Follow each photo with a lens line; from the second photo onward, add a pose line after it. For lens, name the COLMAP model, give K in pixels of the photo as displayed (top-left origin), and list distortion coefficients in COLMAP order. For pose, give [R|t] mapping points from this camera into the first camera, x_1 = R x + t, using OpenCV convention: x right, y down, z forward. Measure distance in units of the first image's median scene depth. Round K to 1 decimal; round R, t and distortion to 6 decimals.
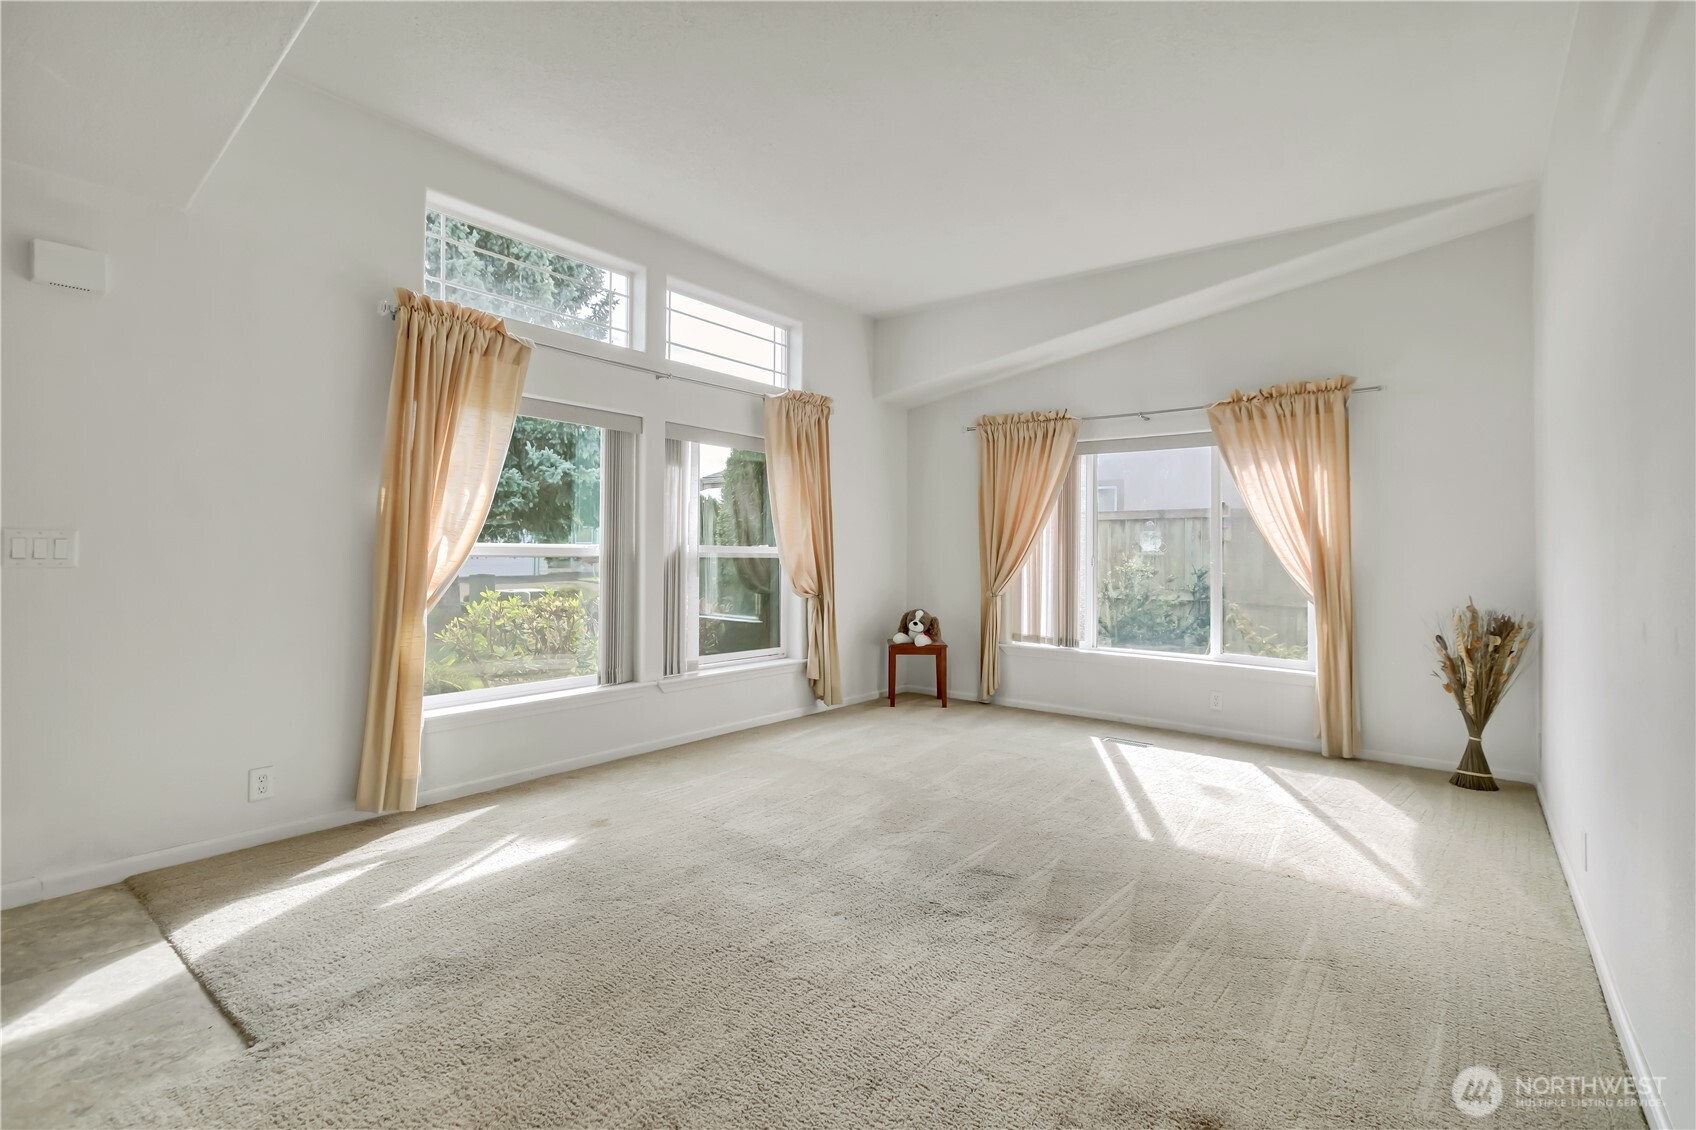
lens RADIAL K [[770.4, 0, 856.2], [0, 770.4, 540.1], [0, 0, 1]] dist [-0.000817, 0.000969]
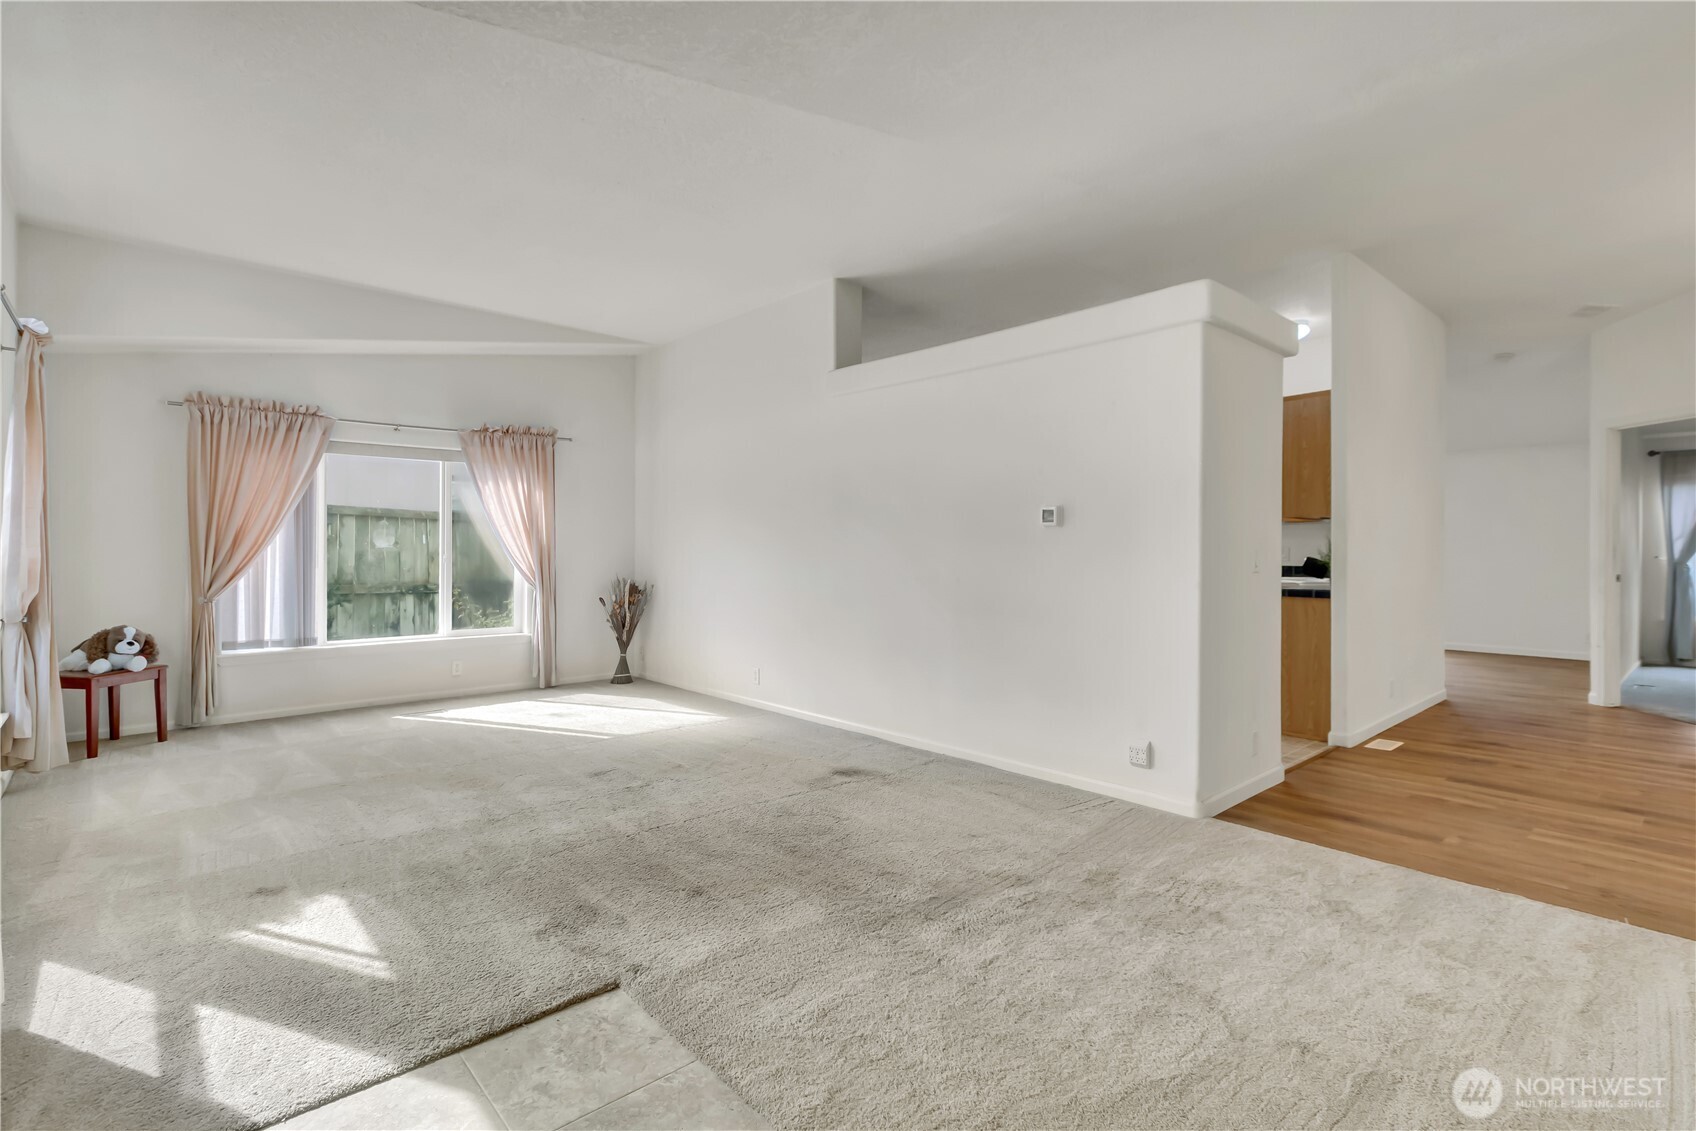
lens RADIAL K [[770.4, 0, 856.2], [0, 770.4, 540.6], [0, 0, 1]] dist [-0.000817, 0.000969]
pose [[0.176474, -0.004377, 0.984296, -0.660863], [-0.012182, 0.999904, 0.006631, -0.012998], [-0.984230, -0.013161, 0.176404, 0.155004]]
